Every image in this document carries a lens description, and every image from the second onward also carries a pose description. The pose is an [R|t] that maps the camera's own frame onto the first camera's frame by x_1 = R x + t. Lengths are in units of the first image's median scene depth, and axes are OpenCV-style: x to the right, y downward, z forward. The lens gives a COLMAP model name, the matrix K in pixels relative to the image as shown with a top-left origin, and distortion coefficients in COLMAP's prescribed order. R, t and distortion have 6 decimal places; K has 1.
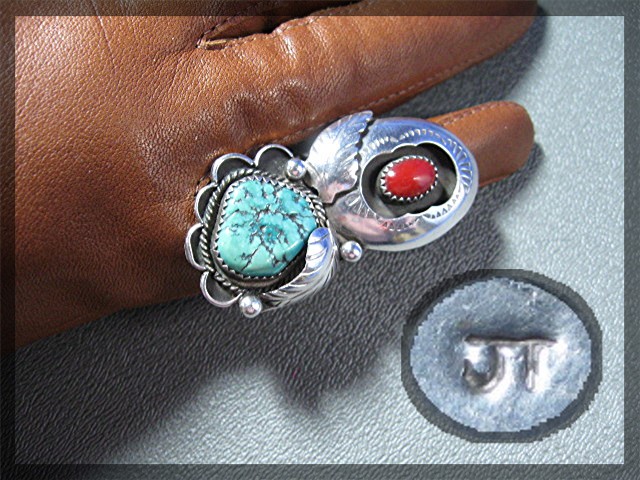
lens RADIAL K [[628.5, 0, 320.0], [0, 628.5, 240.0], [0, 0, 1]] dist [-0.009064, -0.004508]
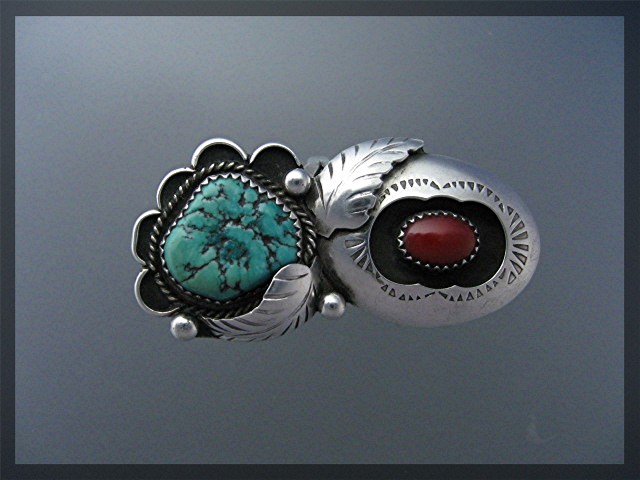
lens RADIAL K [[628.5, 0, 320.0], [0, 628.5, 240.0], [0, 0, 1]] dist [-0.009064, -0.004508]
pose [[0.921129, 0.329480, -0.207278, 0.182602], [-0.326702, 0.943882, 0.048511, -0.096659], [0.211630, 0.023034, 0.977078, 0.249259]]
